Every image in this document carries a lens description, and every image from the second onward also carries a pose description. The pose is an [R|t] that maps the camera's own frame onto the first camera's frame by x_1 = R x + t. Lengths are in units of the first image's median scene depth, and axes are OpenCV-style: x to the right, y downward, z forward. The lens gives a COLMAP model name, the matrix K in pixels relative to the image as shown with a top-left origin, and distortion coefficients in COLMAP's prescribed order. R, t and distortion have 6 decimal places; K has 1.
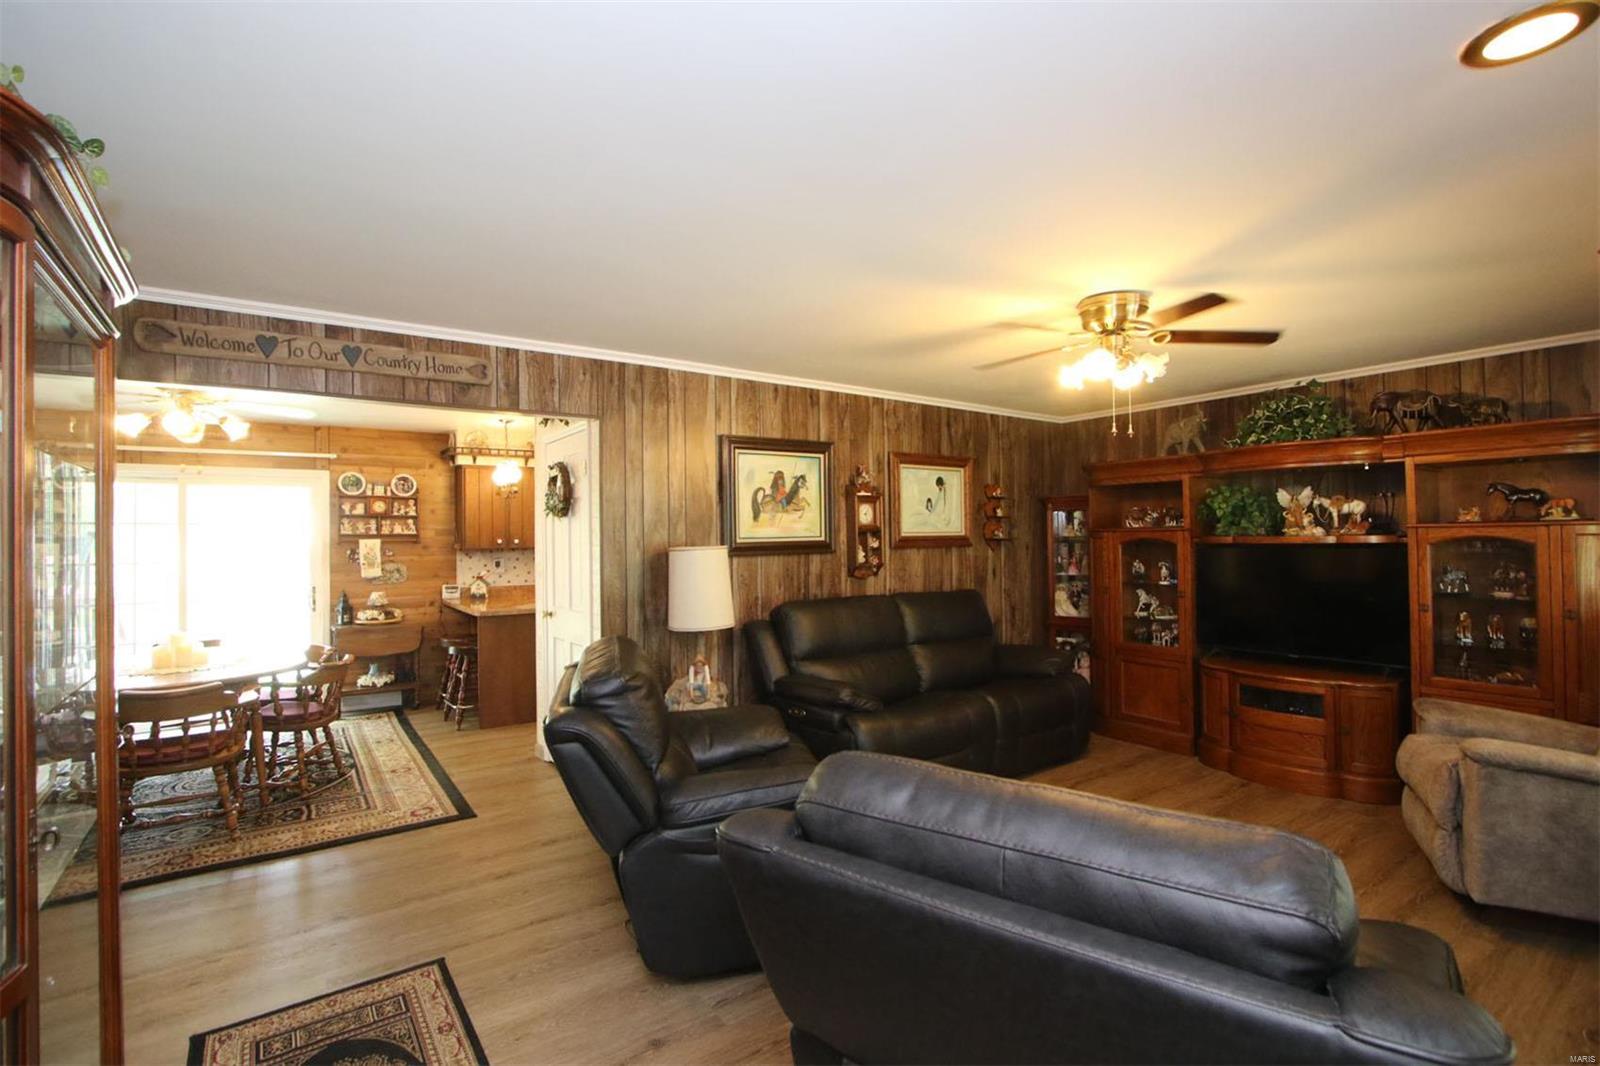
lens RADIAL K [[741.2, 0, 796.8], [0, 741.2, 526.5], [0, 0, 1]] dist [-0.013939, -0.001144]
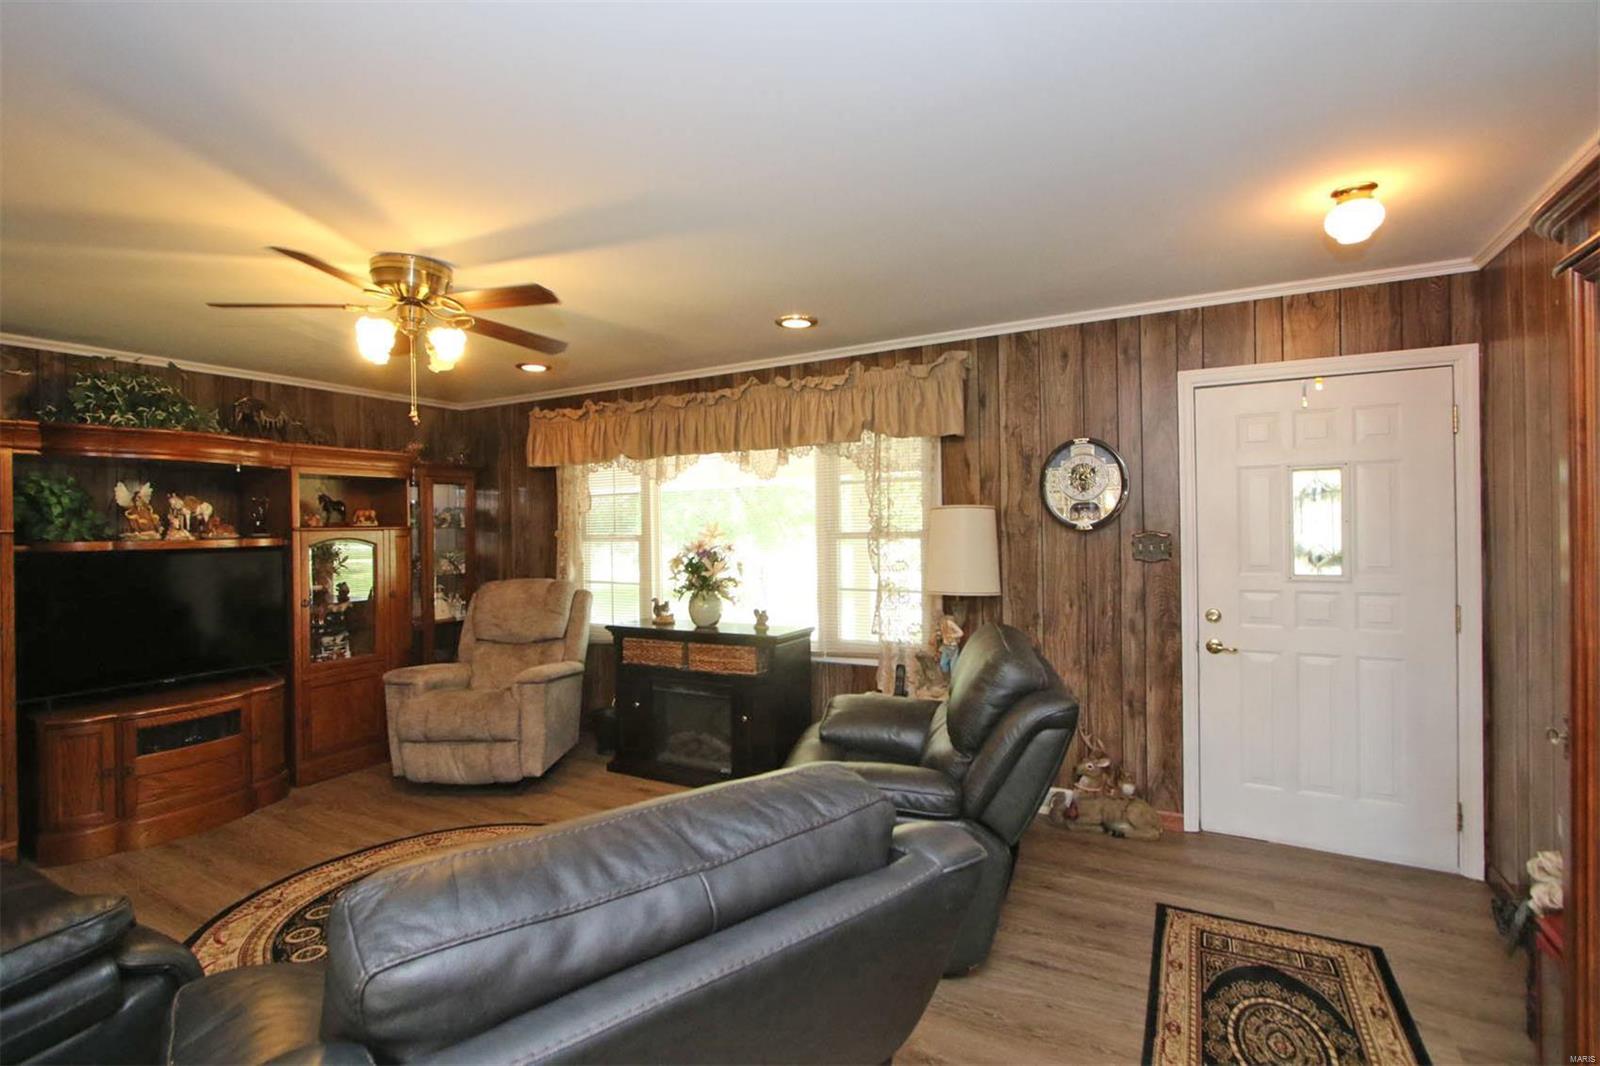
lens RADIAL K [[741.2, 0, 797.3], [0, 741.2, 532.0], [0, 0, 1]] dist [-0.013939, -0.001144]
pose [[-0.424149, 0.013973, 0.905485, -0.425069], [0.011262, 0.999885, -0.010154, 0.020902], [-0.905523, 0.005891, -0.424257, 0.726506]]
